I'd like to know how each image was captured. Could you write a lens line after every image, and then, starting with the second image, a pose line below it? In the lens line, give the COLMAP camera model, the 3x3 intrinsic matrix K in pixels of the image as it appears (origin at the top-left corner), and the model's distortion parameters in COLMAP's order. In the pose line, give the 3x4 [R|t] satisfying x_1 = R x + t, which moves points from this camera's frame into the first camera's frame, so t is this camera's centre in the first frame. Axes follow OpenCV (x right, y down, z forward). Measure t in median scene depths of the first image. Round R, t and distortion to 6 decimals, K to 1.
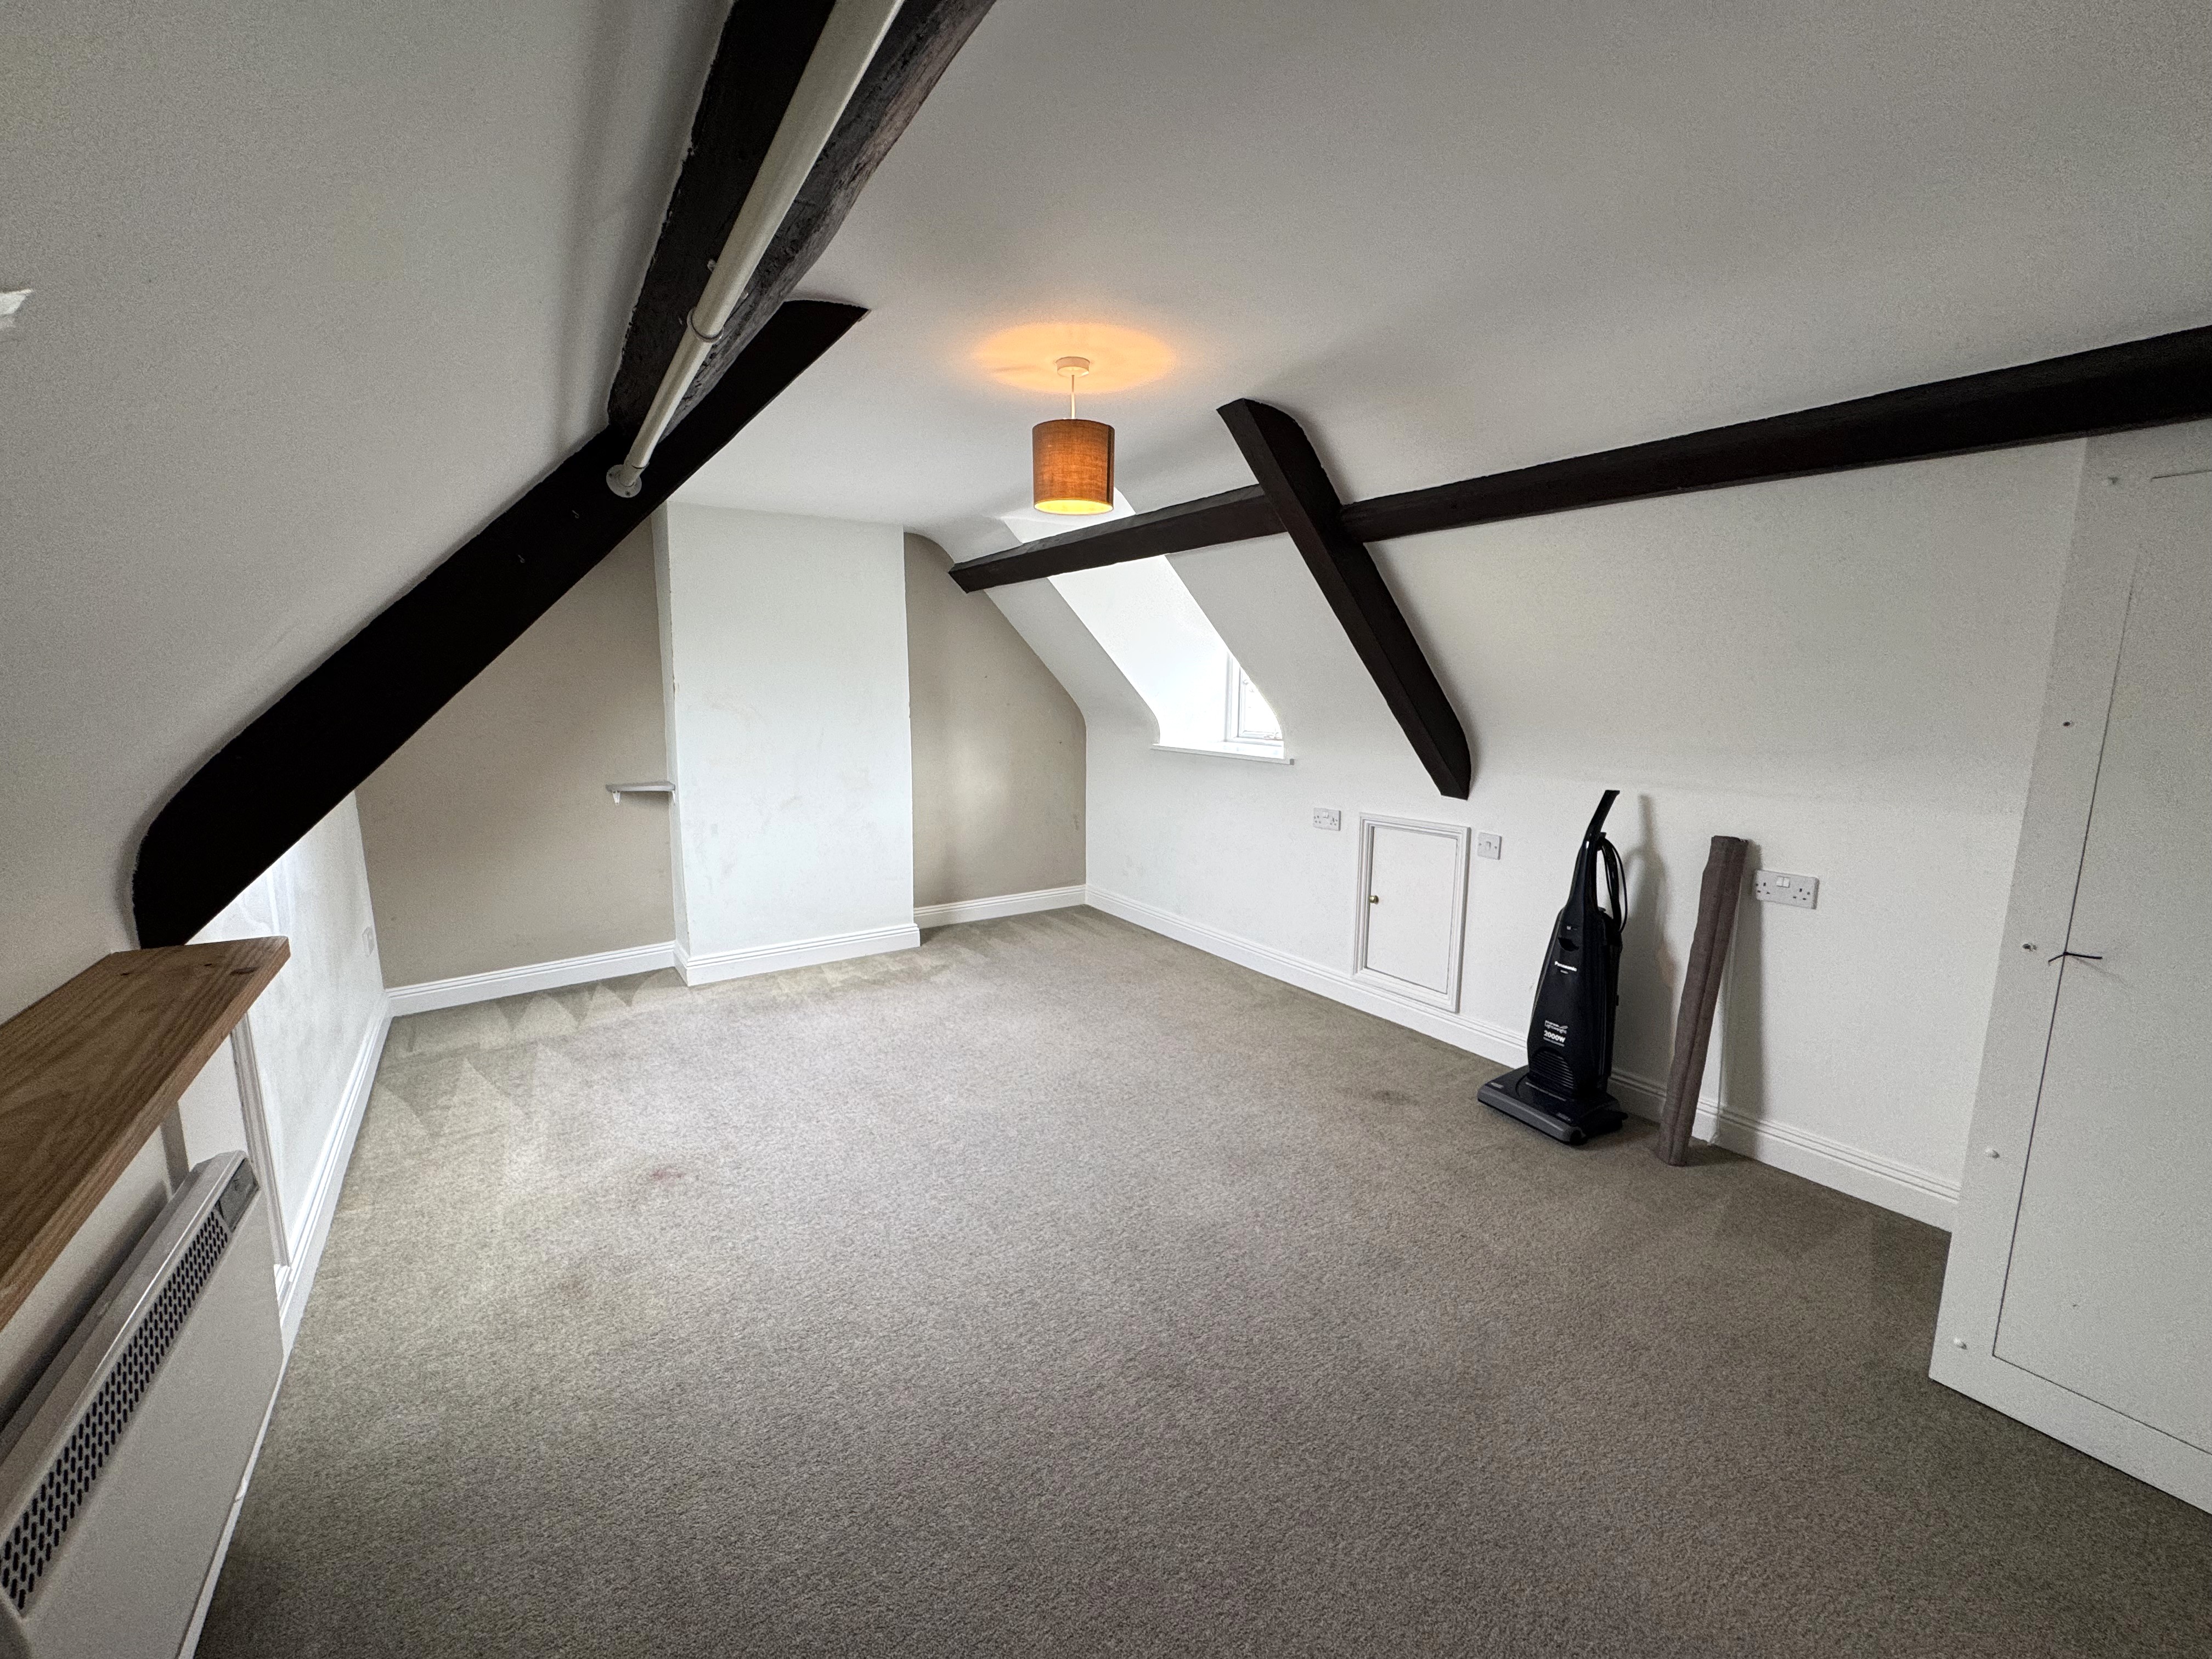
lens RADIAL K [[884.8, 0, 1106.0], [0, 884.8, 829.5], [0, 0, 1]] dist [-0.001369, -0.000156]
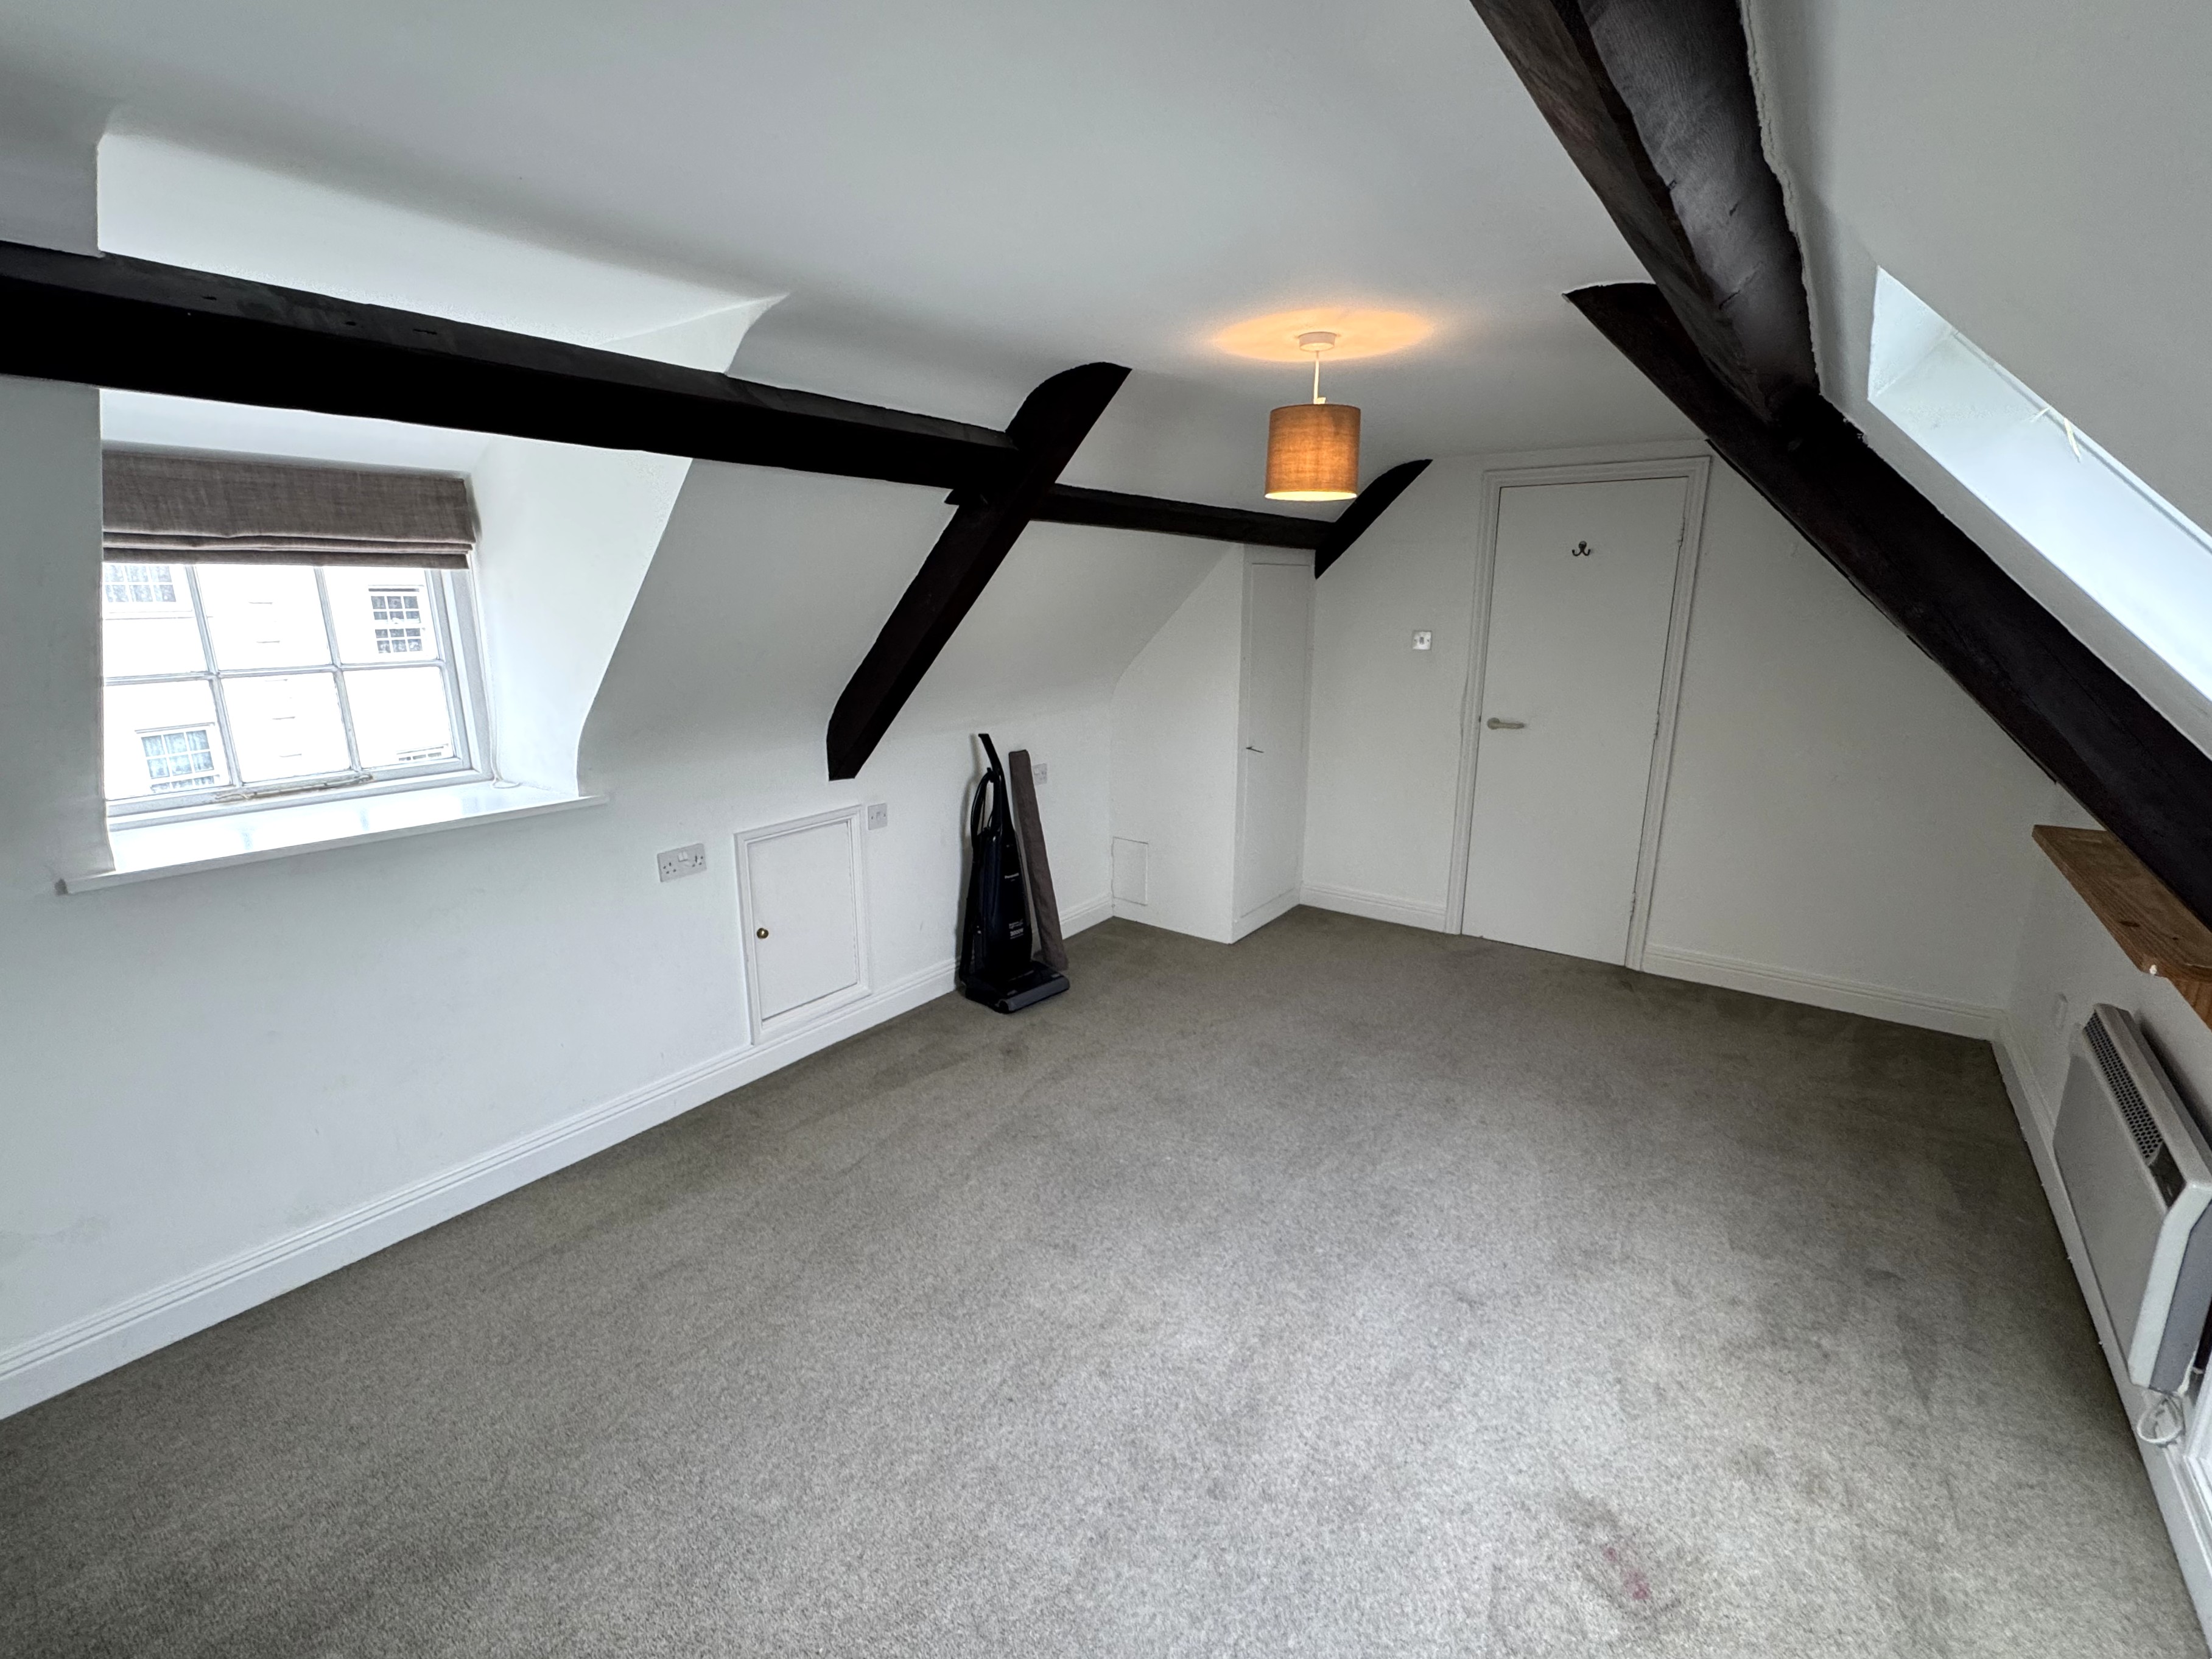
lens RADIAL K [[979.4, 0, 1106.0], [0, 979.4, 829.5], [0, 0, 1]] dist [-0.000465, 0.000131]
pose [[-0.343734, -0.225352, 0.911627, -0.762248], [0.150599, 0.944986, 0.290382, -0.284725], [-0.926913, 0.237105, -0.290885, 1.235487]]
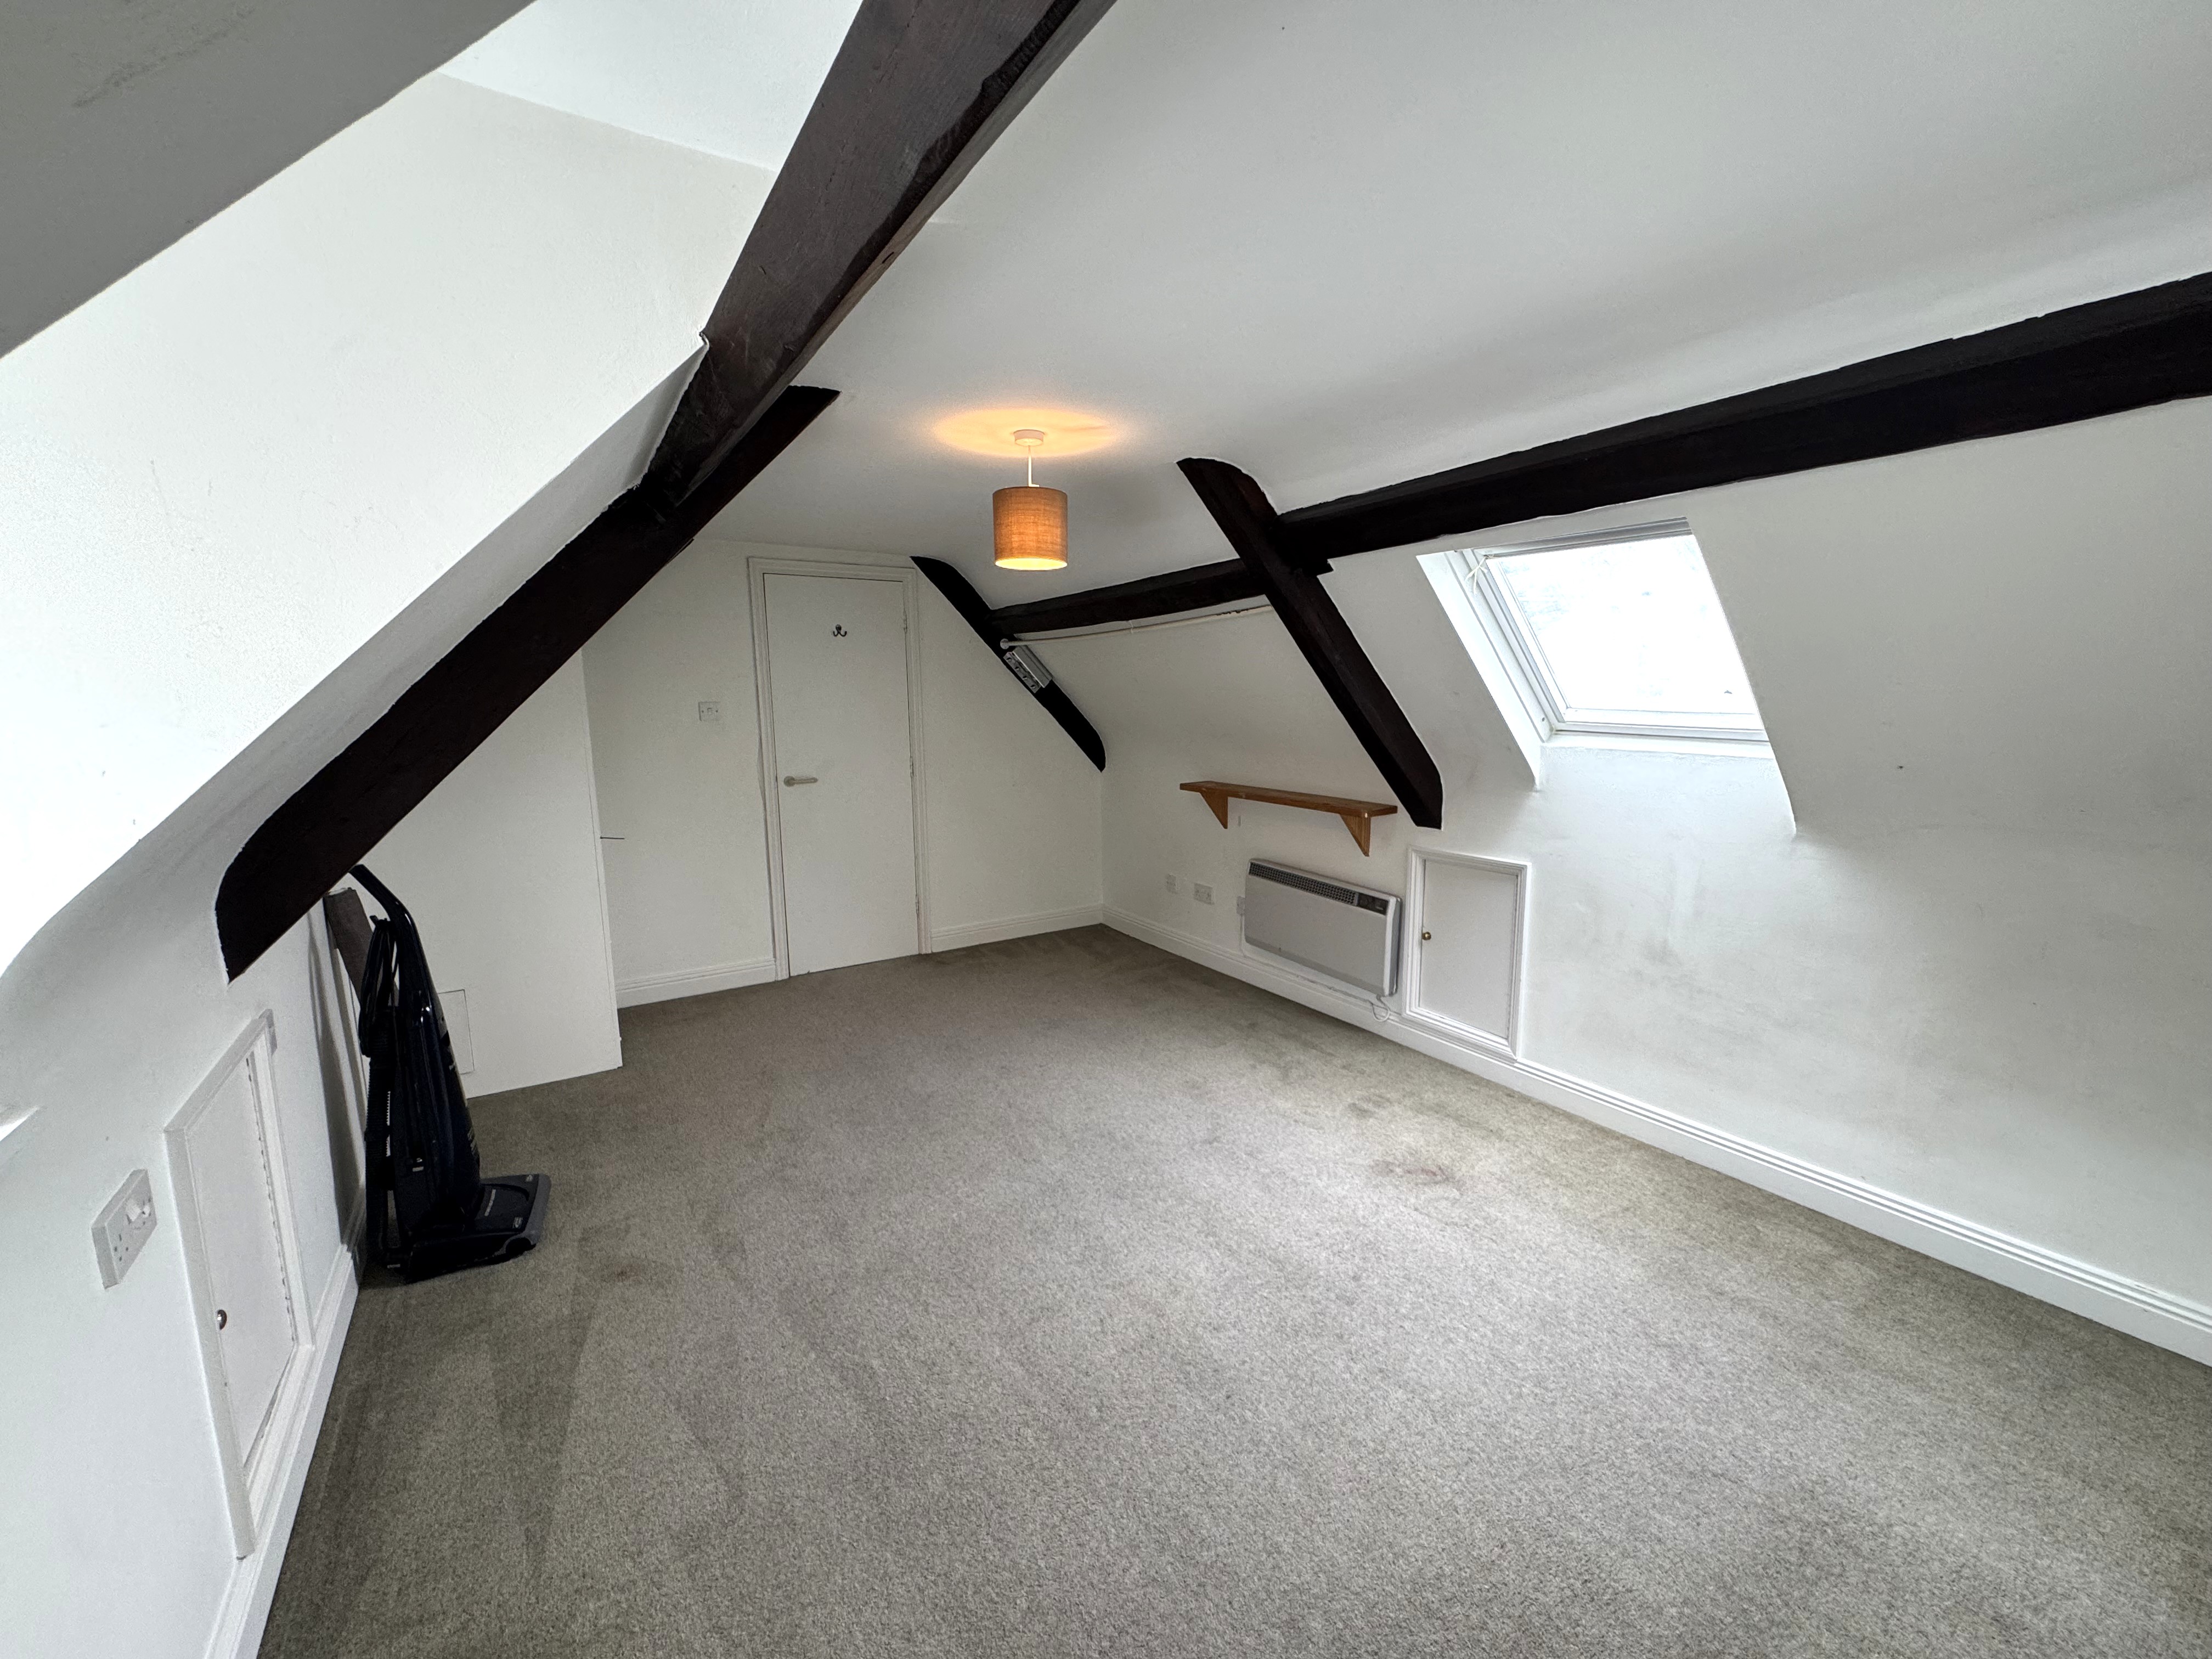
lens RADIAL K [[884.8, 0, 1106.0], [0, 884.8, 829.5], [0, 0, 1]] dist [-0.001369, -0.000156]
pose [[-0.999878, 0.004350, 0.015024, -0.110923], [0.008879, 0.948626, 0.316275, -0.310877], [-0.012876, 0.316370, -0.948549, 1.681112]]
